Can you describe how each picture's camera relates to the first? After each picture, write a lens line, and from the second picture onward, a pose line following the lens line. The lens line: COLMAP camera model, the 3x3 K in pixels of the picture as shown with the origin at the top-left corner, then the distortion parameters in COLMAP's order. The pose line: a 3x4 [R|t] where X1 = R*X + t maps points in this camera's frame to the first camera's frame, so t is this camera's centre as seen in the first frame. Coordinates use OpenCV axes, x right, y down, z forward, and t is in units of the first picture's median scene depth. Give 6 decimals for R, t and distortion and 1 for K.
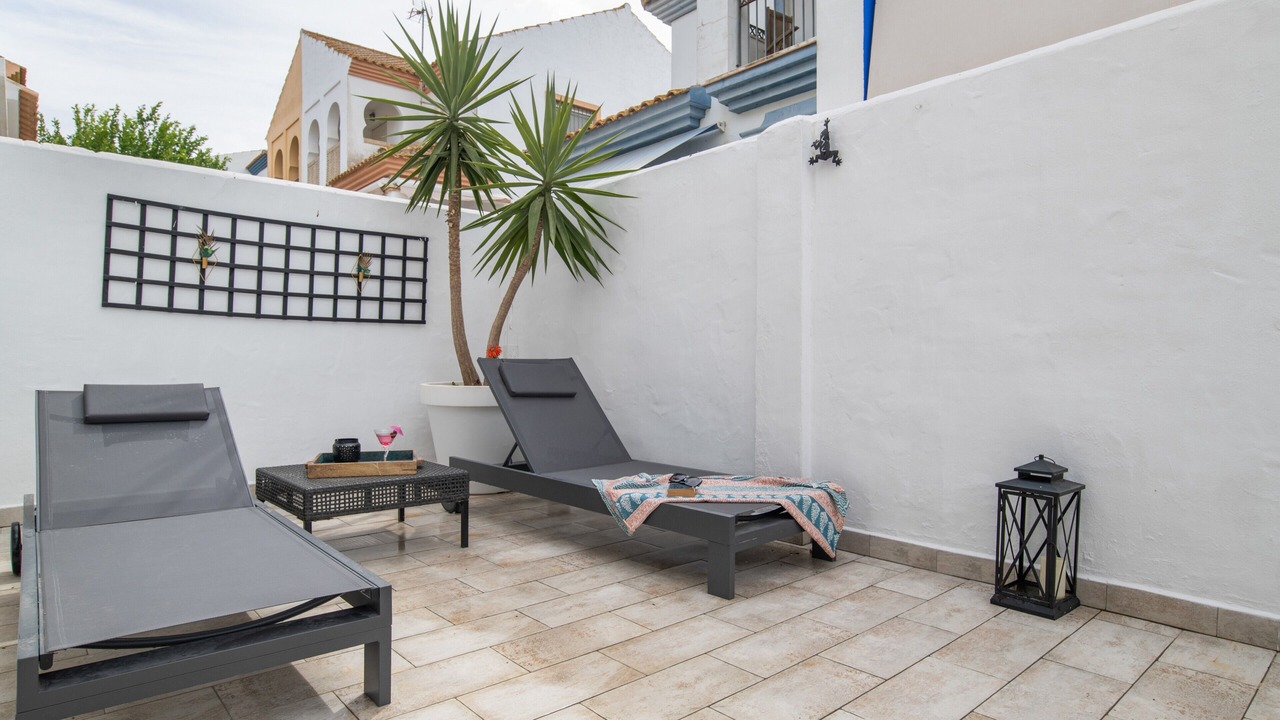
lens RADIAL K [[655.5, 0, 642.7], [0, 655.5, 374.3], [0, 0, 1]] dist [-0.000730, -0.000328]
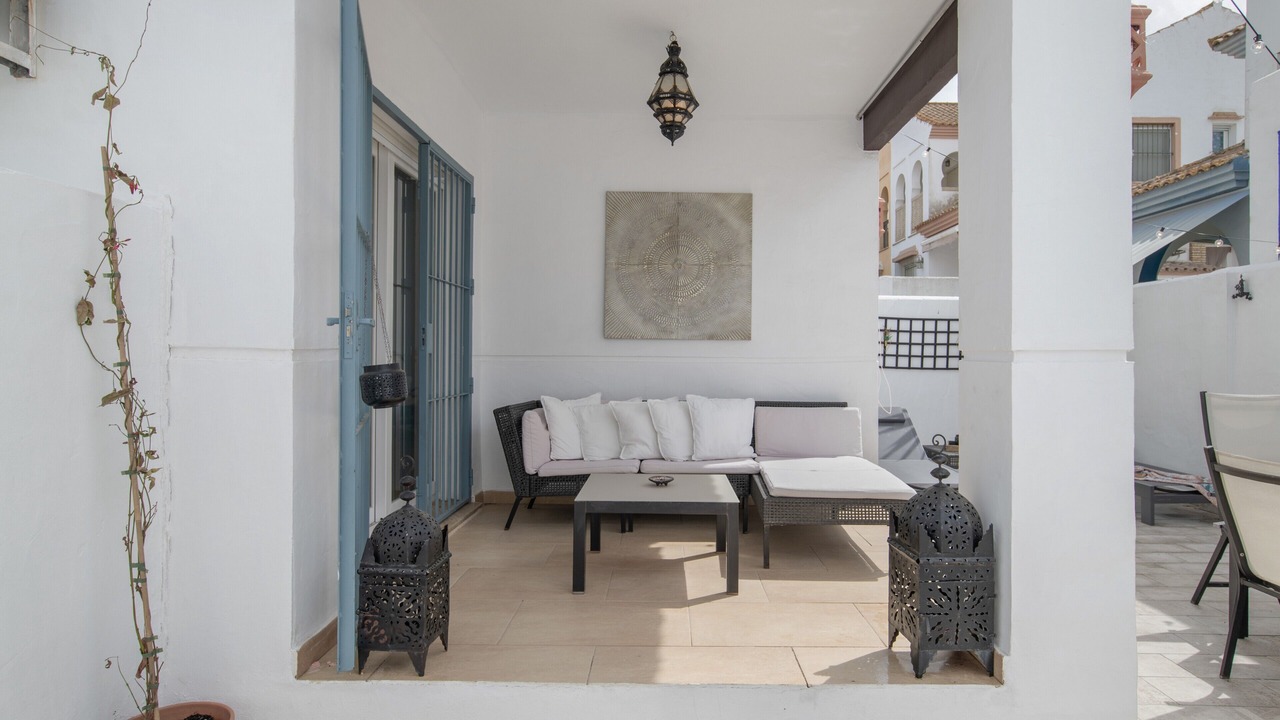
lens RADIAL K [[749.2, 0, 640.0], [0, 749.2, 360.0], [0, 0, 1]] dist [-0.042233, 0.031037]
pose [[0.726890, 0.006819, -0.686720, 0.206778], [-0.008882, 0.999960, 0.000528, -0.064260], [0.686697, 0.005716, 0.726921, -0.682589]]
